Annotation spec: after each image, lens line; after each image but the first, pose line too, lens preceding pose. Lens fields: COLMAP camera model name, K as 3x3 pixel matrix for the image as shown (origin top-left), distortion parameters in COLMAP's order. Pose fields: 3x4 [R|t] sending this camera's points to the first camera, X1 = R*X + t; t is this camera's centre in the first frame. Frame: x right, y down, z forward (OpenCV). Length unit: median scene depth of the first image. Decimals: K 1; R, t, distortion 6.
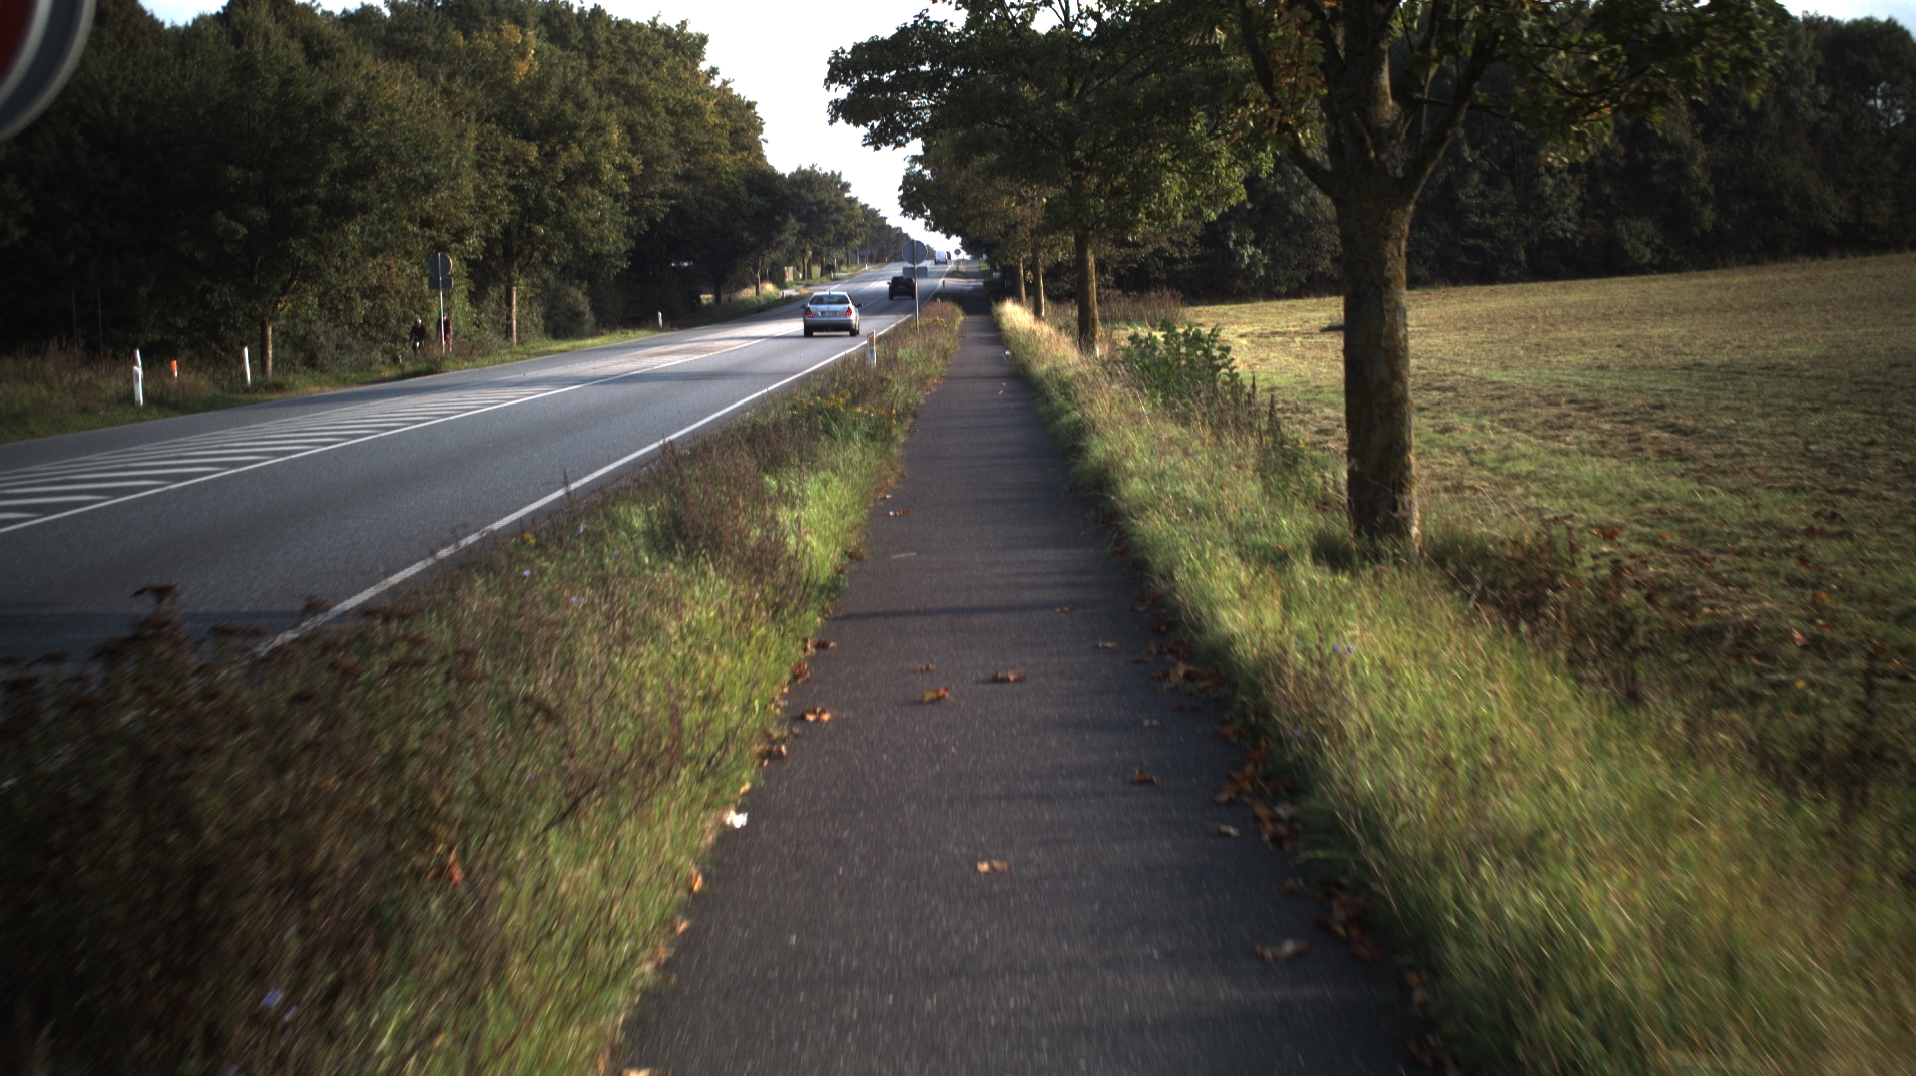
lens RADIAL K [[3371.3, 0, 1049.3], [0, 3371.3, 539.4], [0, 0, 1]] dist [-0.068491, -0.043232]
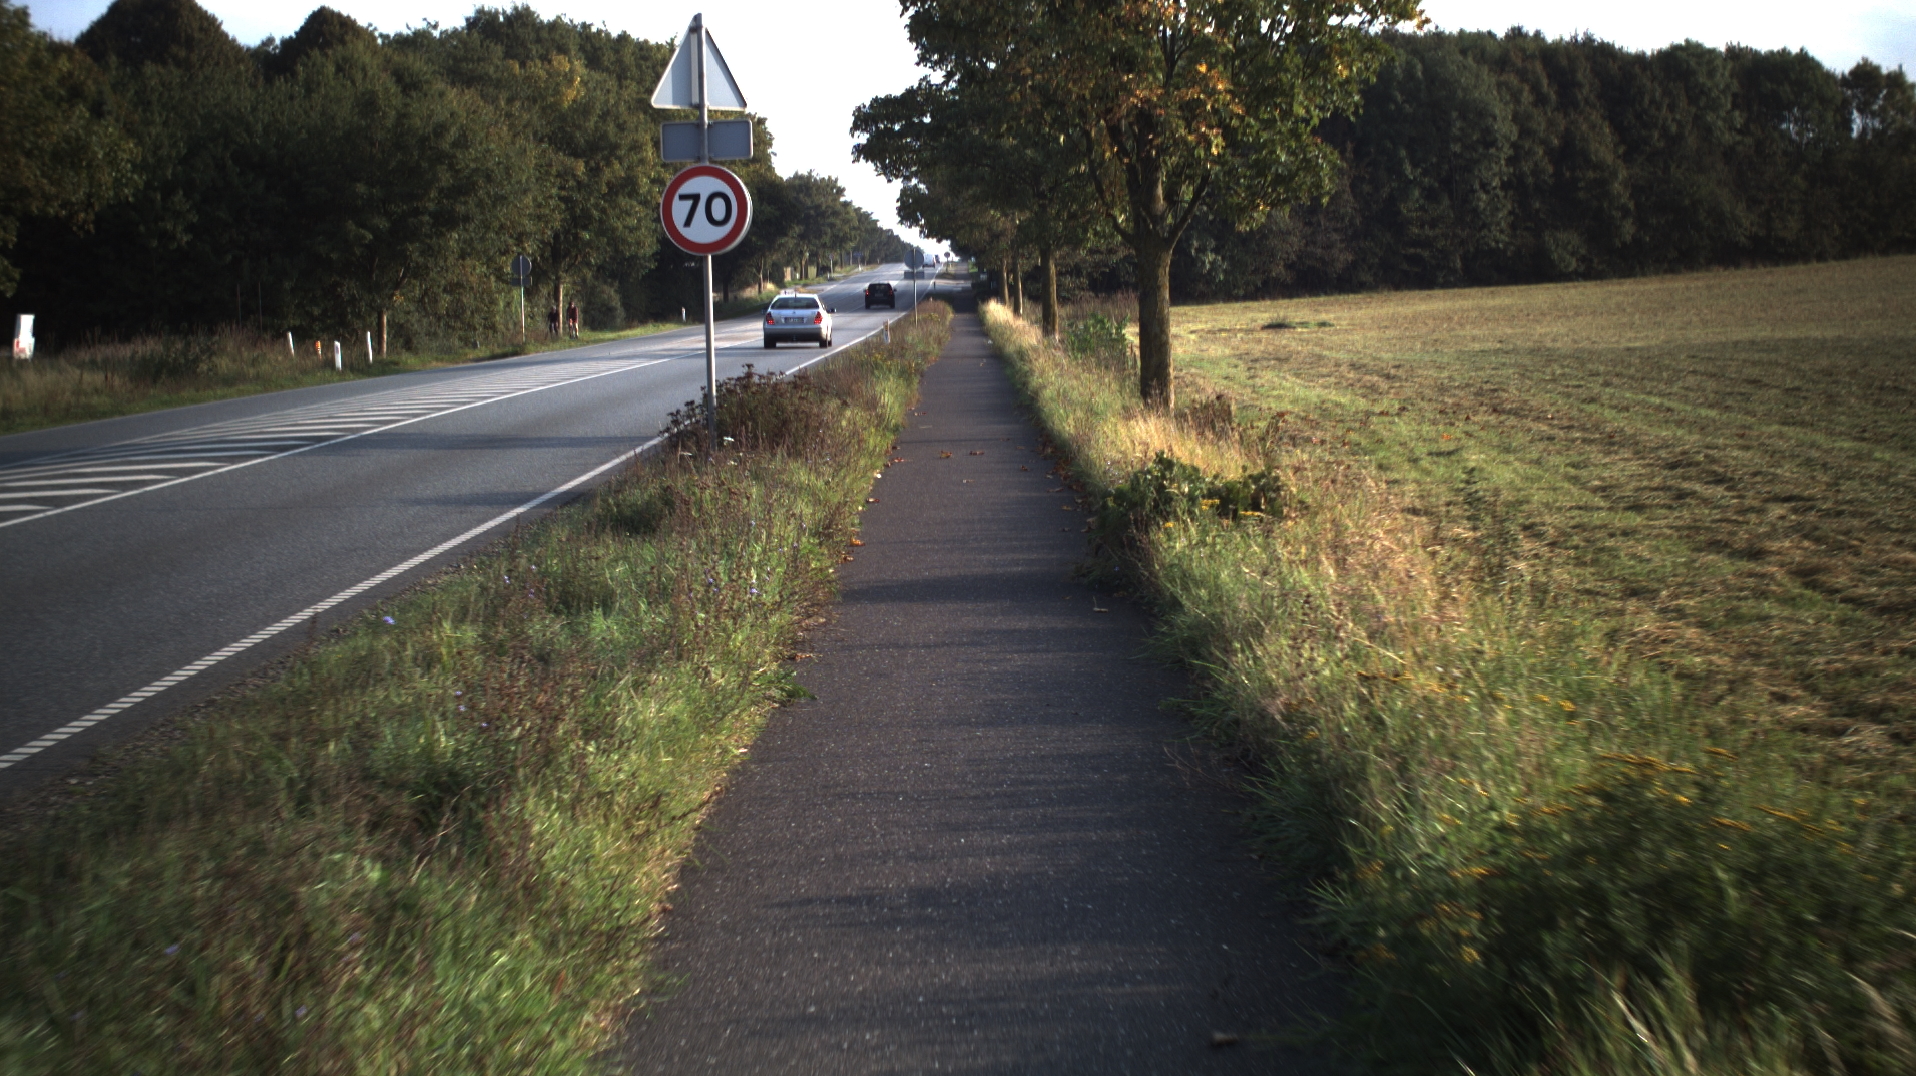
lens RADIAL K [[4405.3, 0, 958.0], [0, 4405.3, 538.0], [0, 0, 1]] dist [-0.084604, -0.402506]
pose [[0.999698, 0.009504, -0.022666, 0.010785], [-0.009913, 0.999789, -0.018010, 0.036944], [0.022490, 0.018229, 0.999581, -0.493551]]
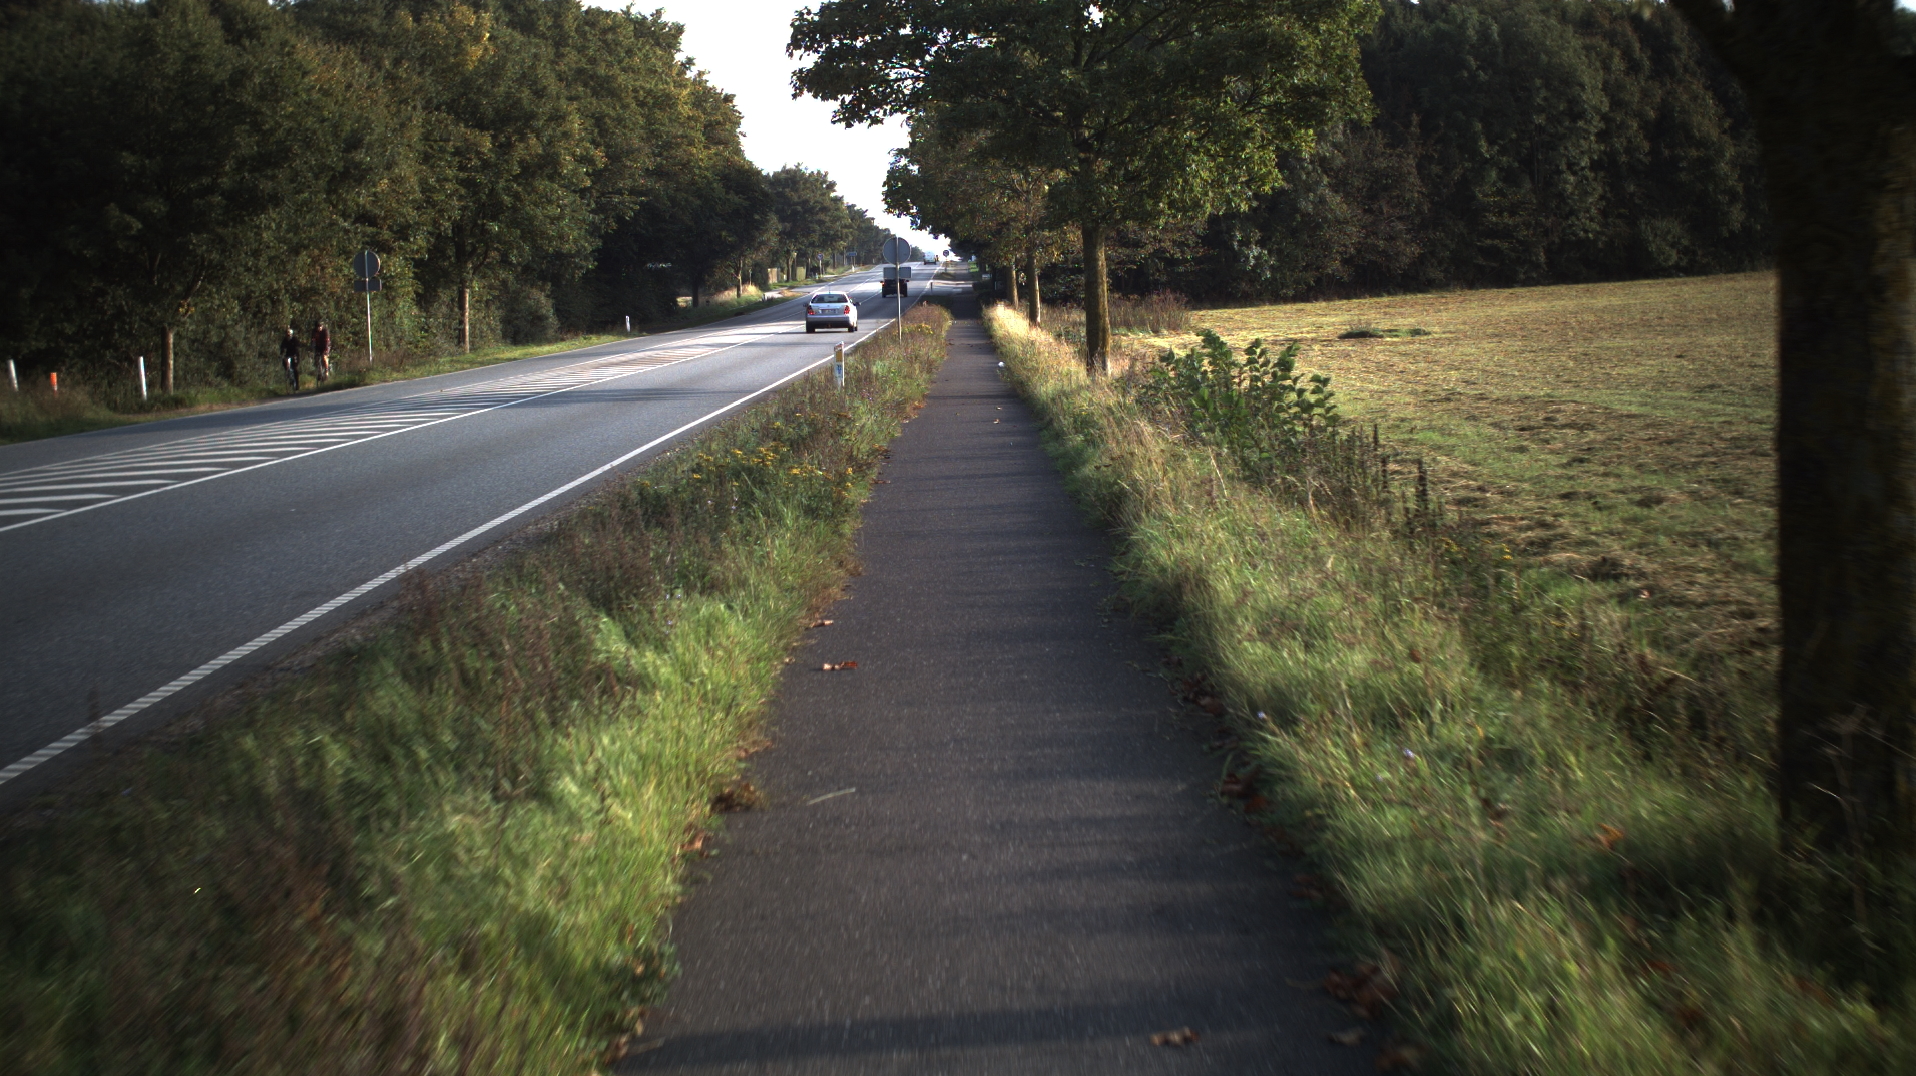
lens RADIAL K [[3013.4, 0, 1054.9], [0, 3013.4, 536.5], [0, 0, 1]] dist [-0.060931, -0.098577]
pose [[0.999965, 0.000894, 0.008290, -0.003875], [-0.000954, 0.999973, 0.007304, -0.012984], [-0.008283, -0.007312, 0.999939, 0.170138]]
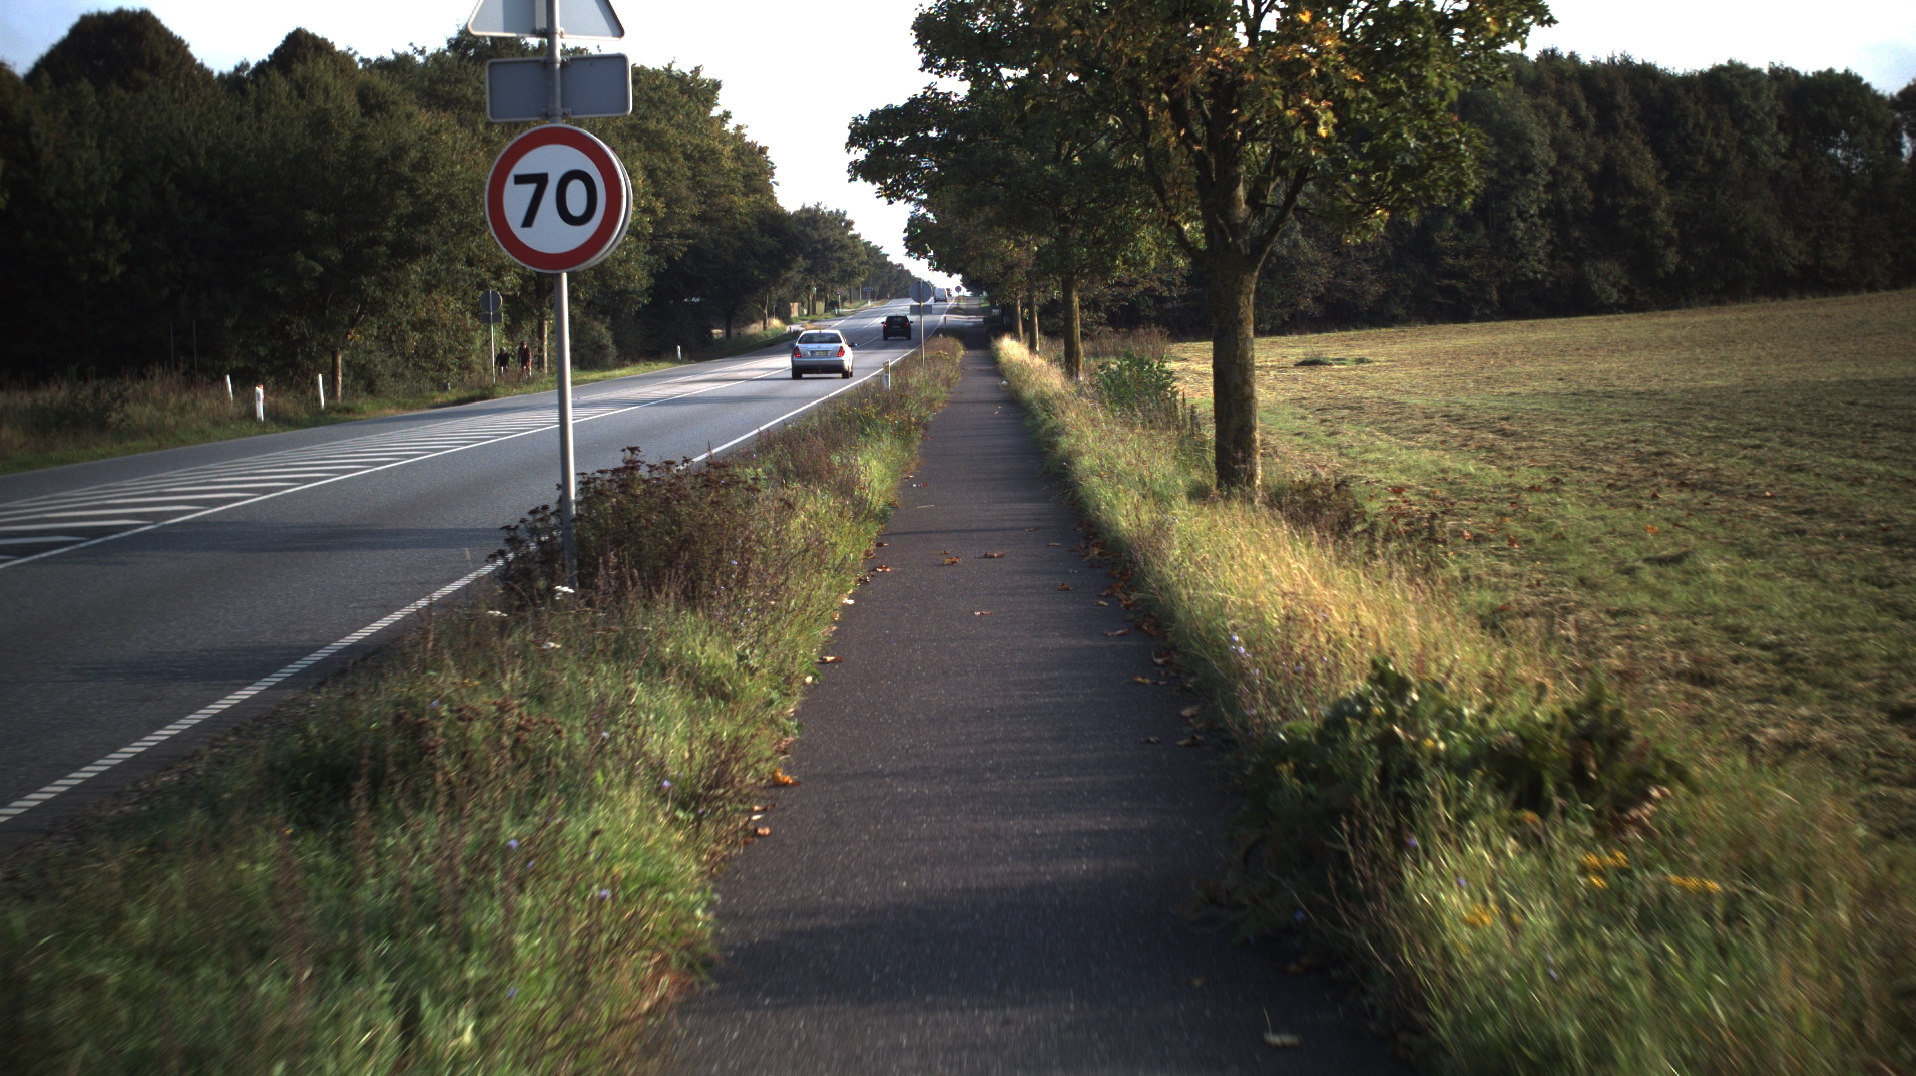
lens RADIAL K [[3826.3, 0, 1026.5], [0, 3826.3, 538.5], [0, 0, 1]] dist [-0.055049, -0.298745]
pose [[0.999954, 0.004742, -0.008376, 0.004820], [-0.004897, 0.999817, -0.018510, 0.016103], [0.008287, 0.018550, 0.999794, -0.216517]]
